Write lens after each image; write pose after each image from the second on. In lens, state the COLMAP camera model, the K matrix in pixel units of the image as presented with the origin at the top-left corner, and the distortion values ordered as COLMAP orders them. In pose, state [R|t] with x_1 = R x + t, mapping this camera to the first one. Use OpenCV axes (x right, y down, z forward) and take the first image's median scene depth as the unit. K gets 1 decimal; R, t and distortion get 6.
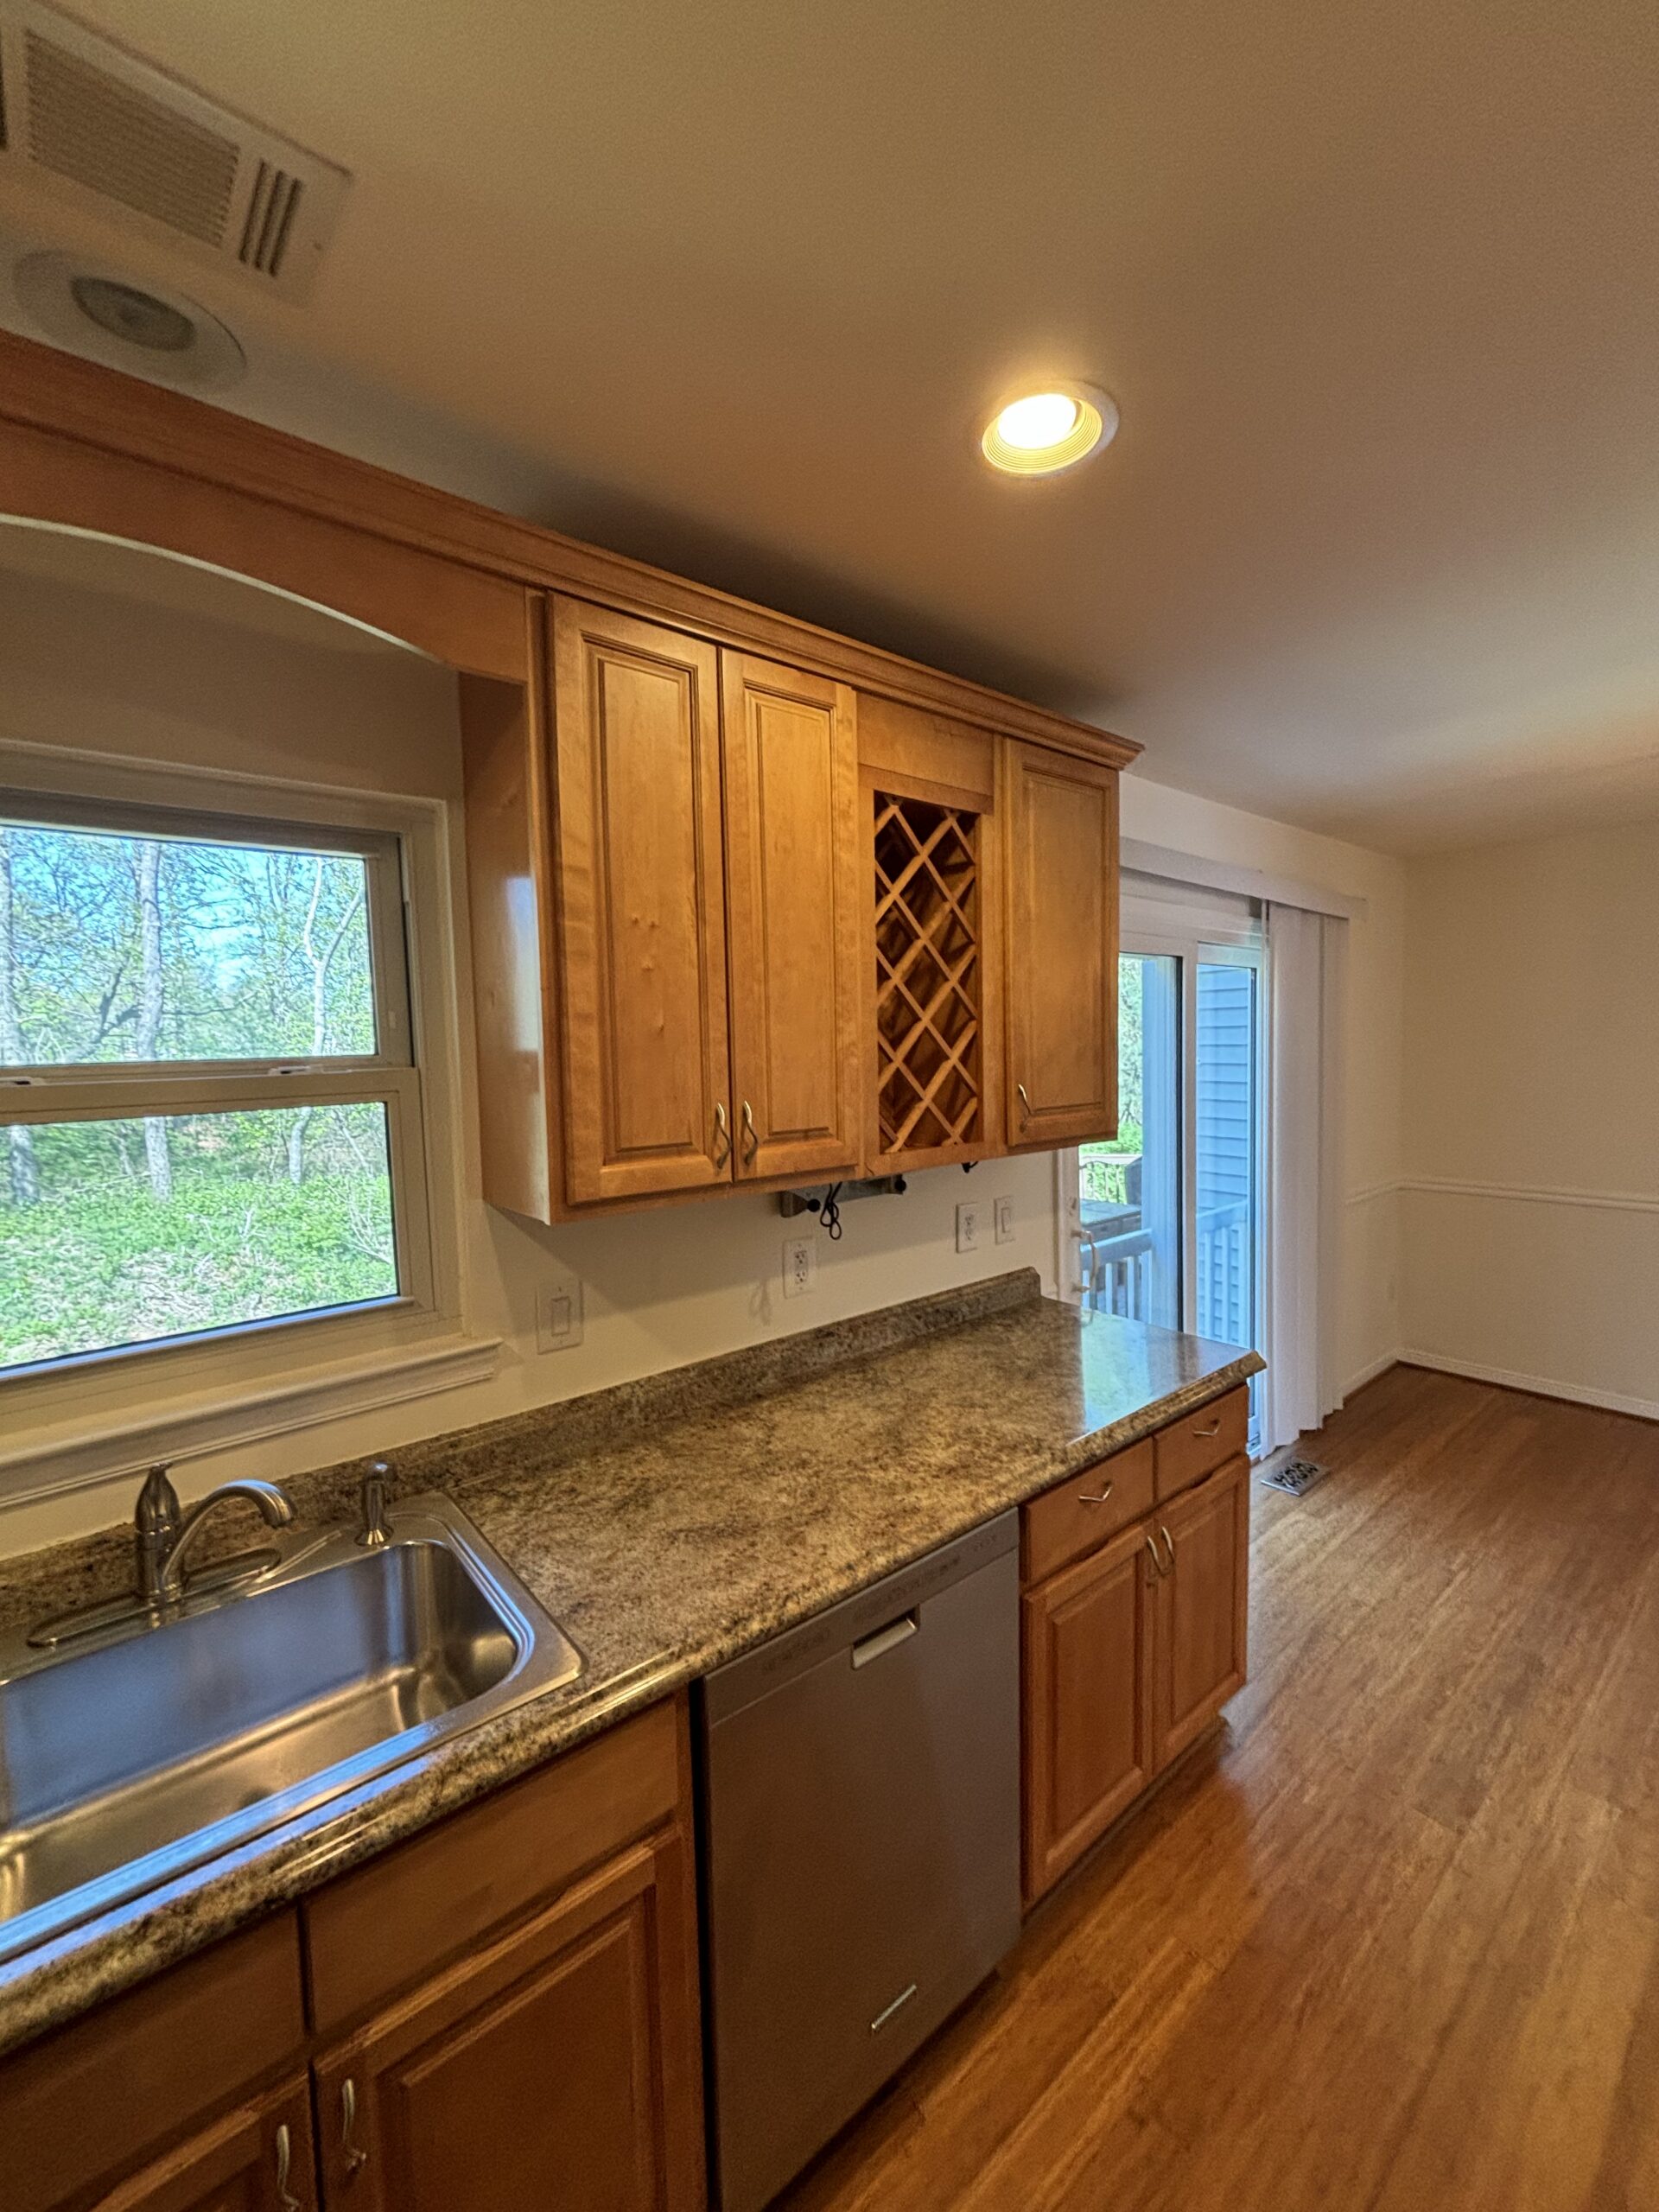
lens RADIAL K [[878.1, 0, 829.5], [0, 878.1, 1106.0], [0, 0, 1]] dist [0.005095, -0.000147]
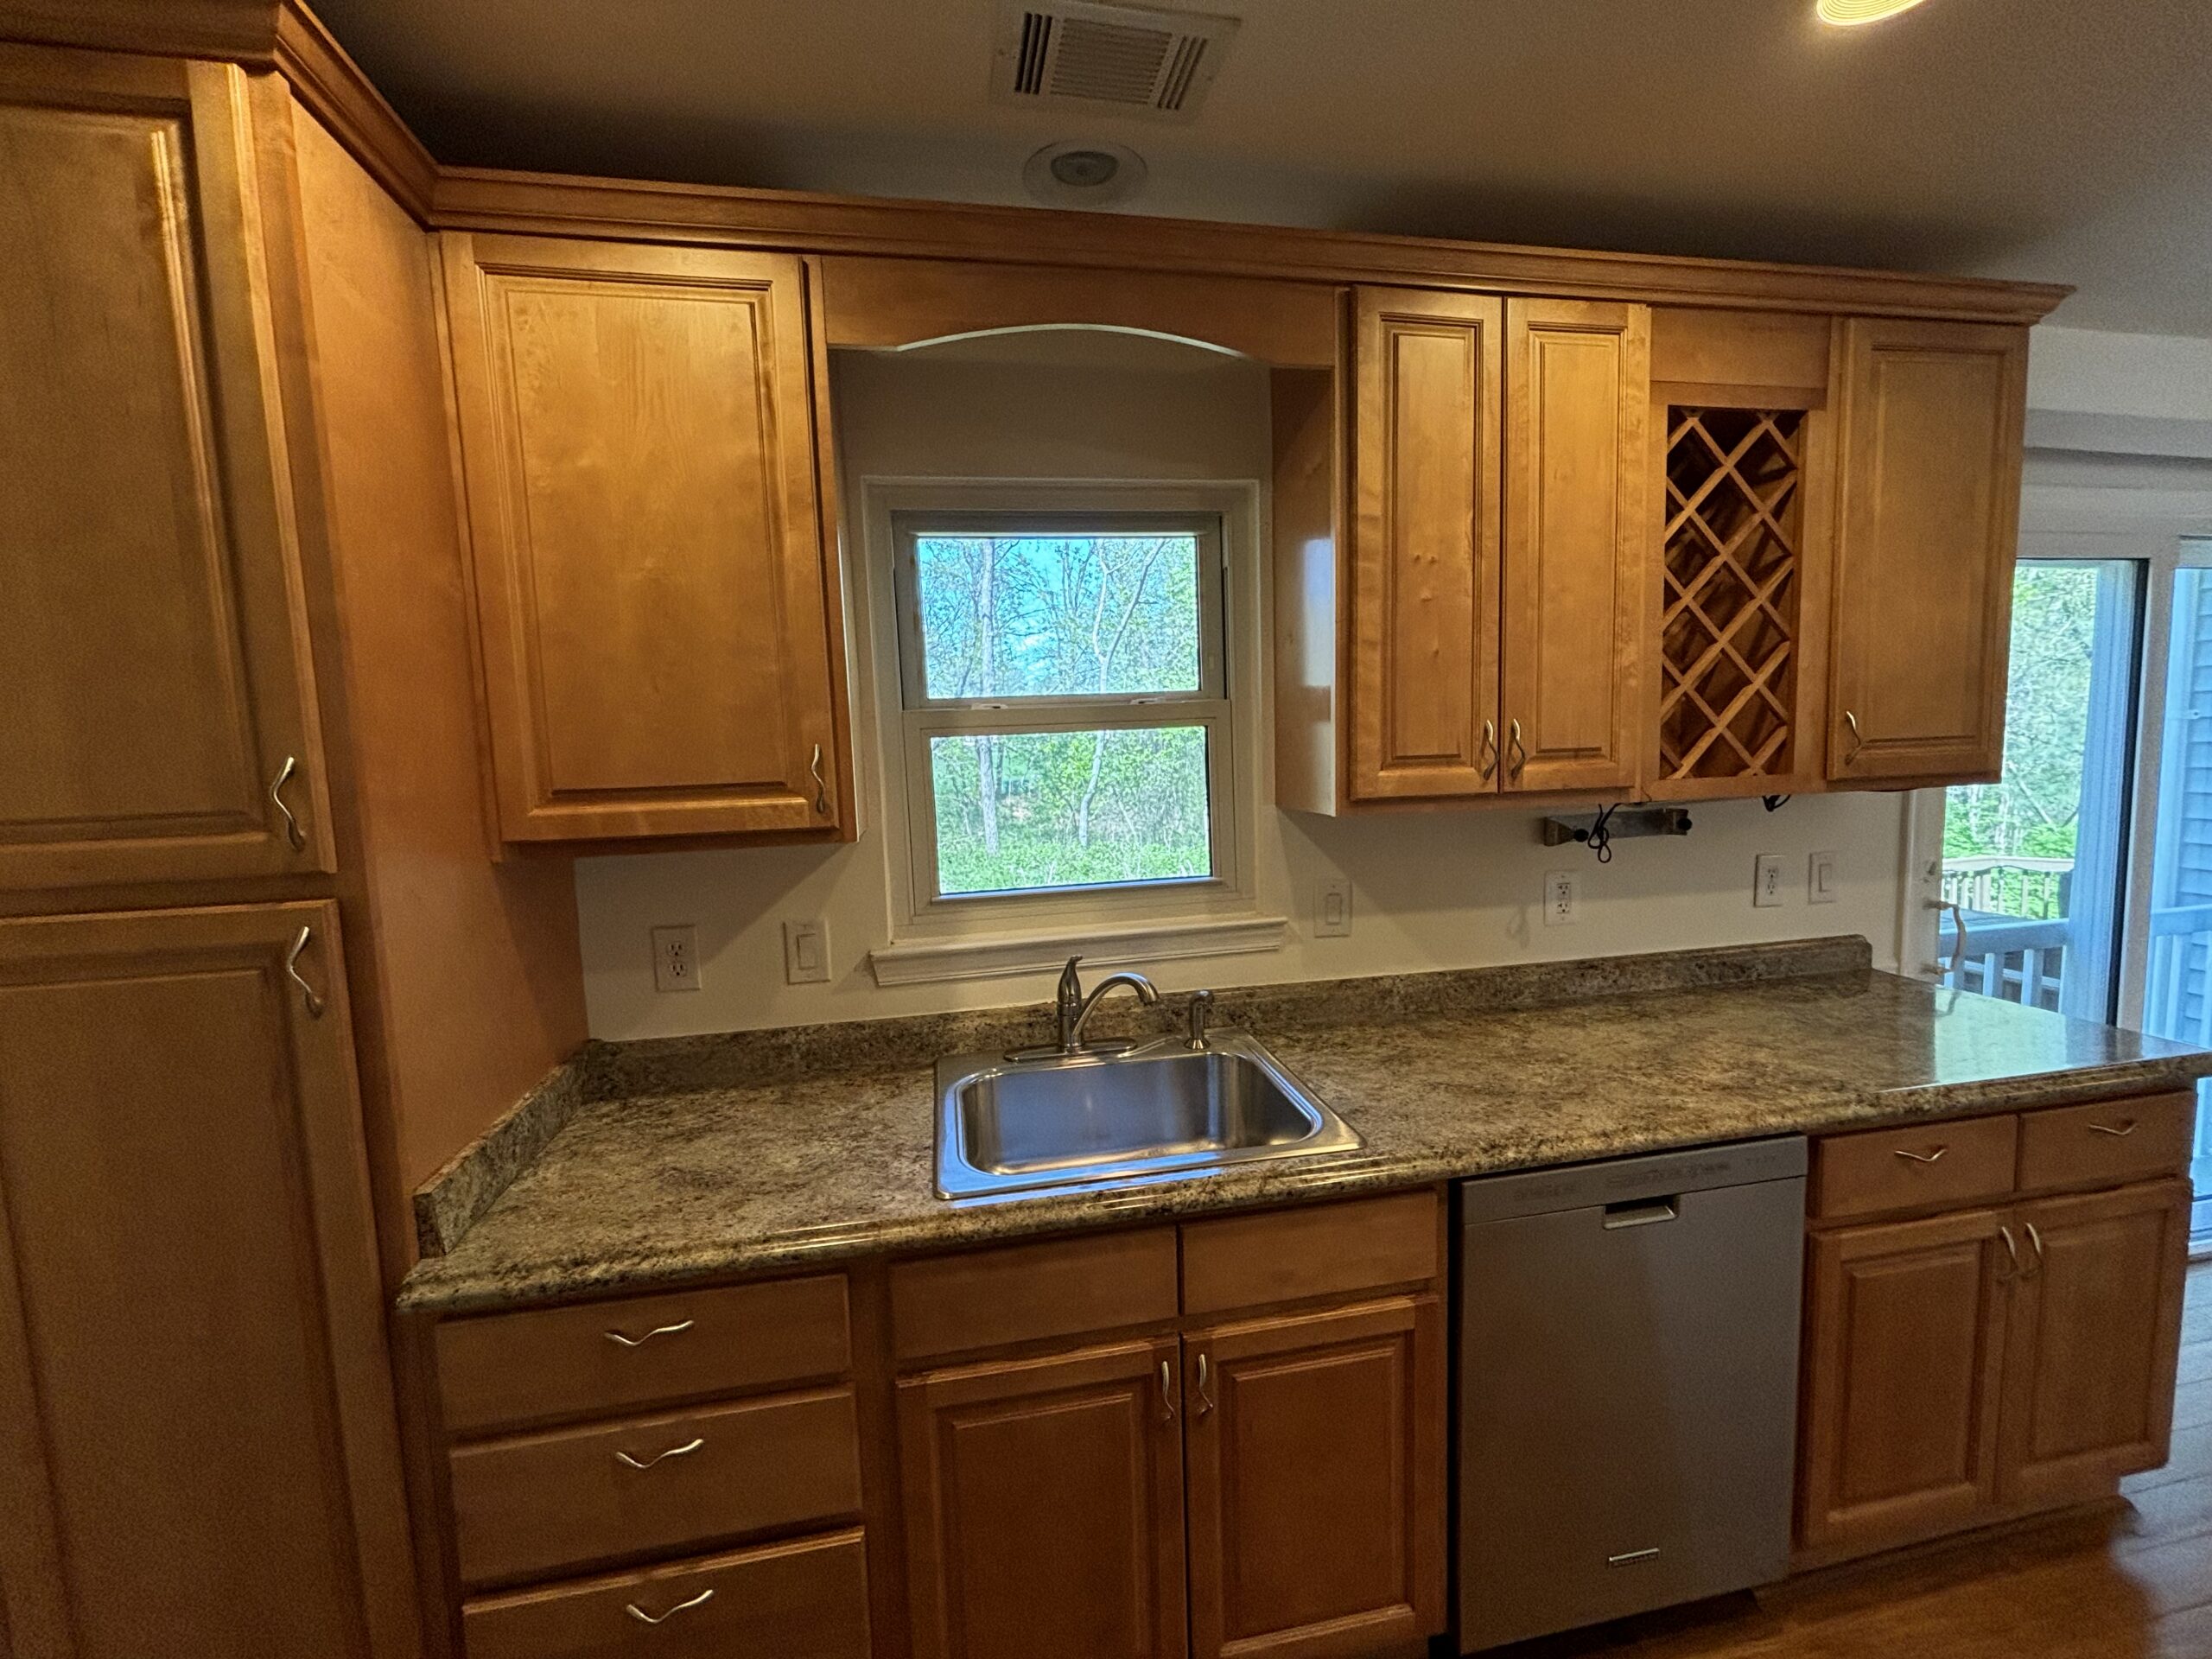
lens RADIAL K [[888.7, 0, 1106.0], [0, 888.7, 829.5], [0, 0, 1]] dist [-0.001506, -0.000012]
pose [[0.872987, 0.039151, -0.486169, 0.002568], [-0.020754, 0.998852, 0.043170, 0.091310], [0.487301, -0.027596, 0.872798, -0.200107]]
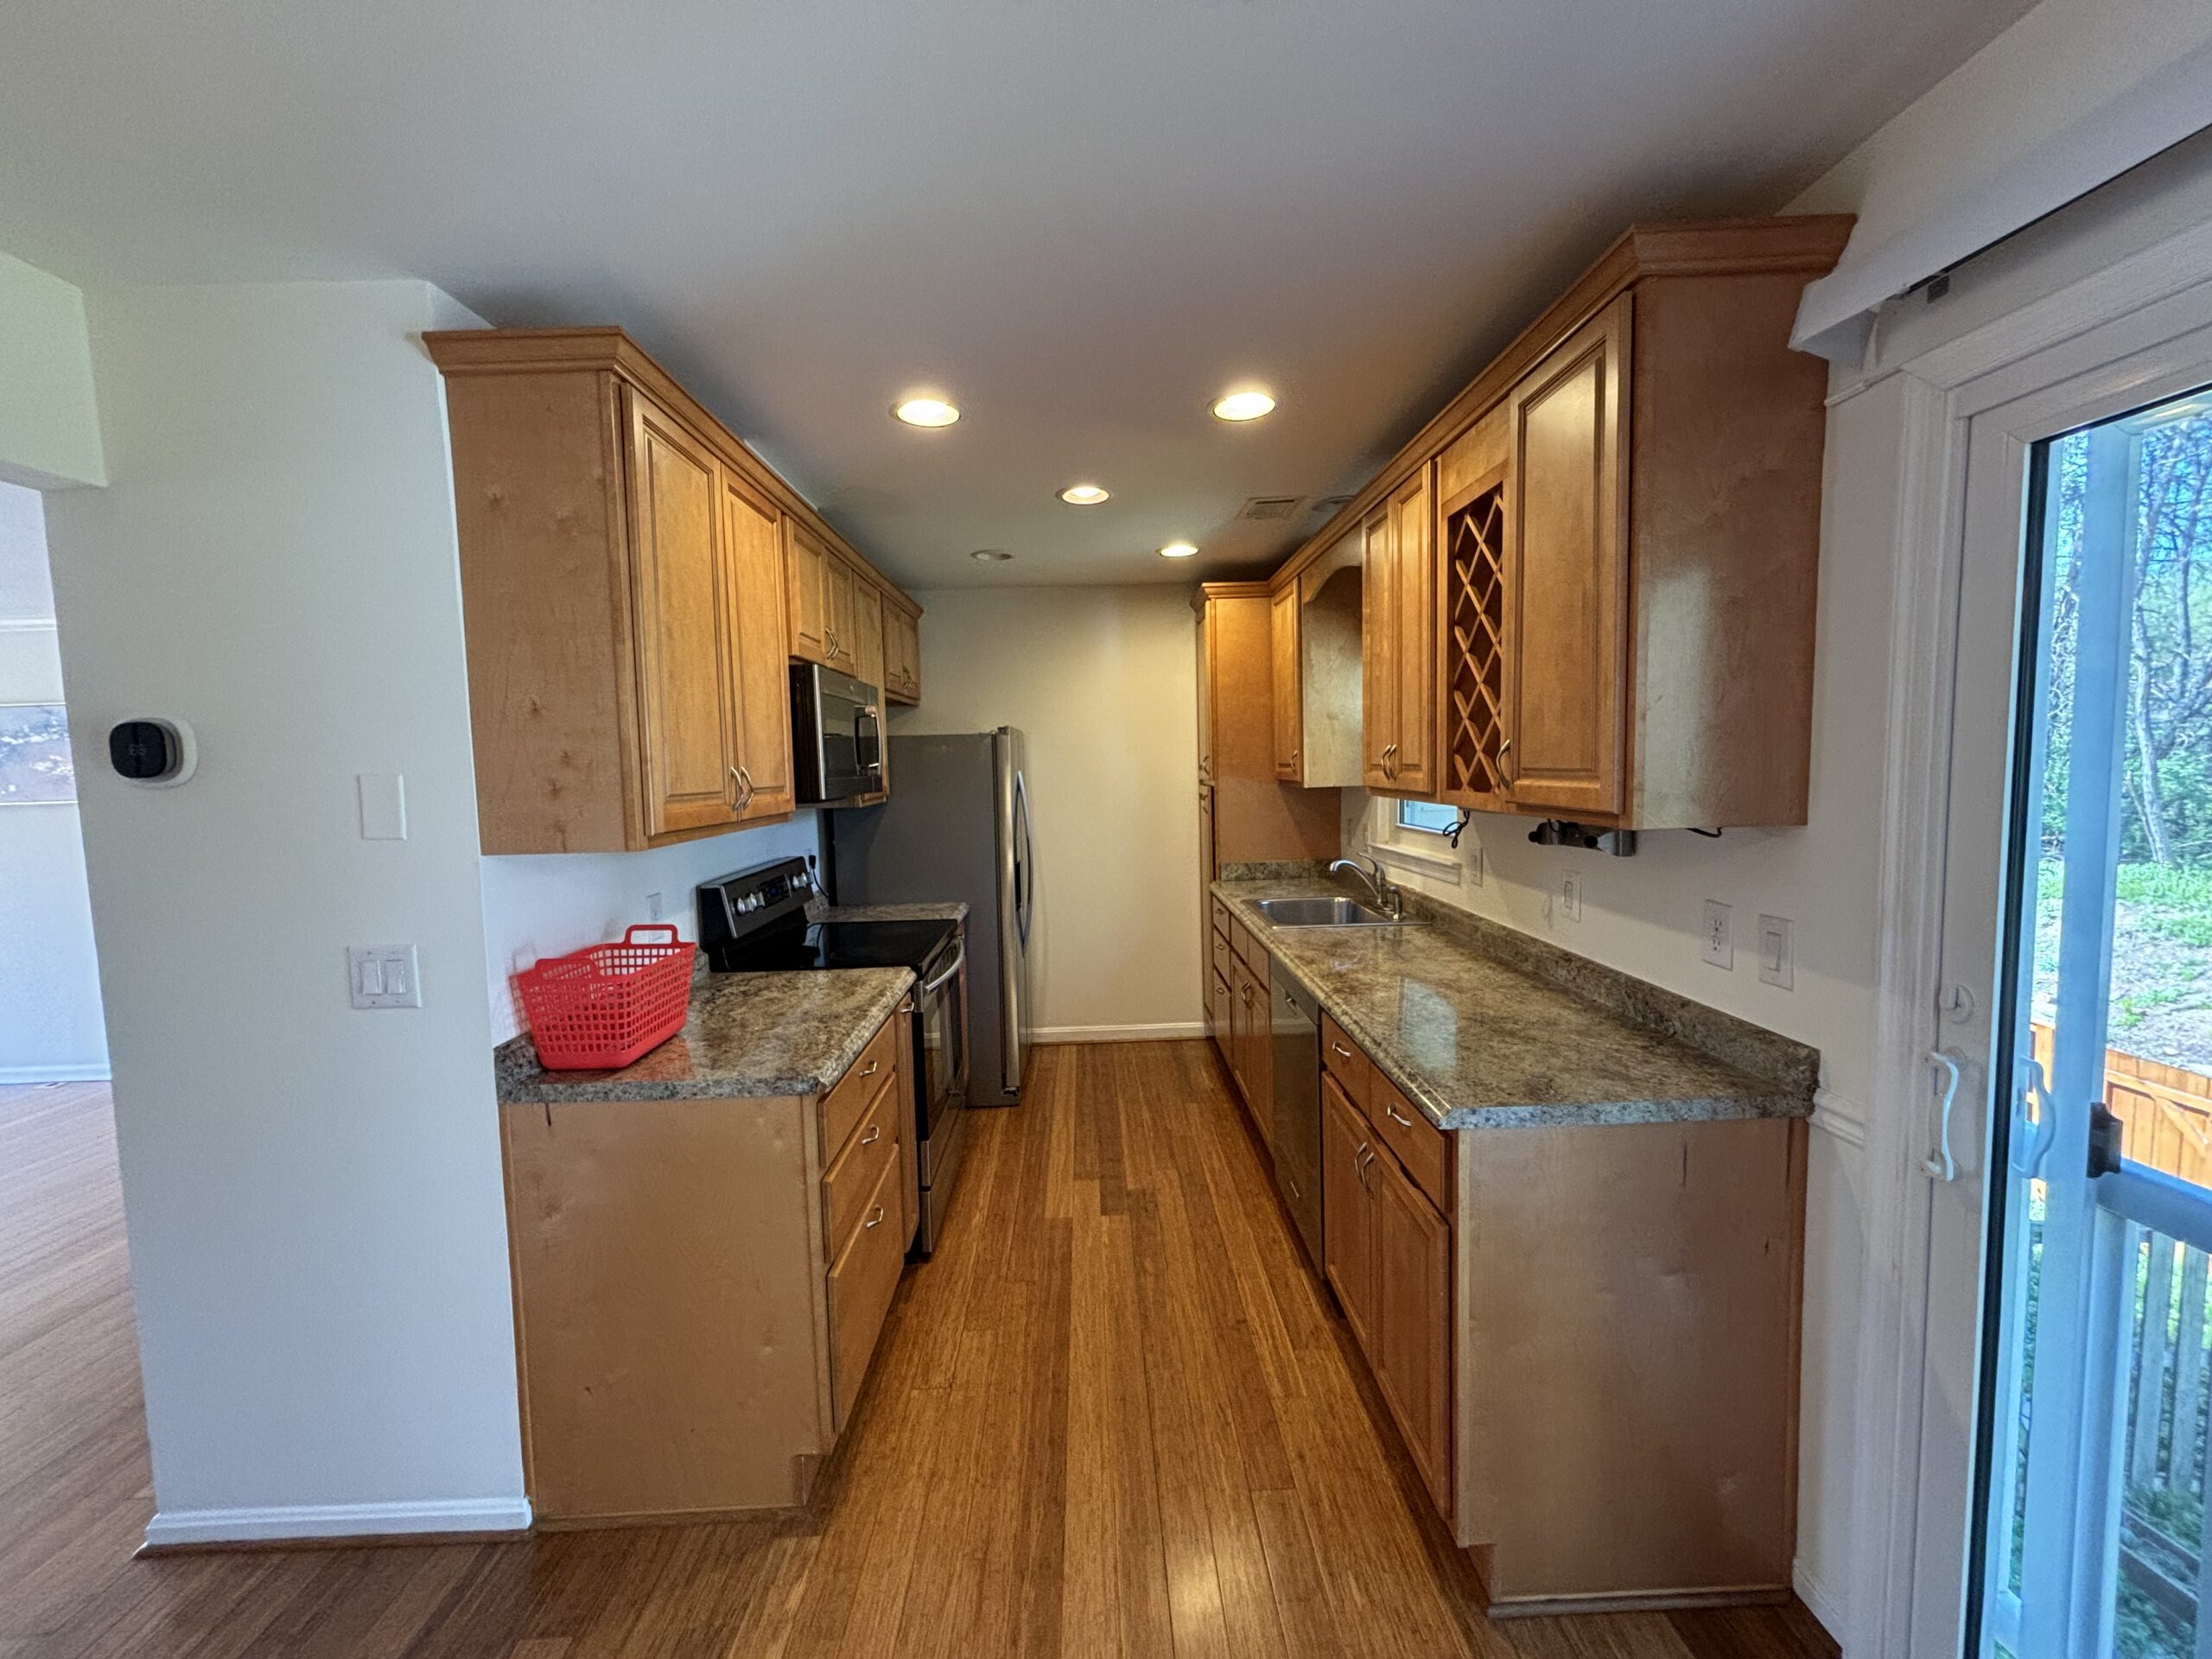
lens RADIAL K [[878.1, 0, 1106.0], [0, 878.1, 829.5], [0, 0, 1]] dist [0.005095, -0.000147]
pose [[-0.618300, 0.101566, -0.779352, 1.591455], [-0.018399, 0.989473, 0.143546, -0.072801], [0.785727, 0.103093, -0.609922, 1.563461]]
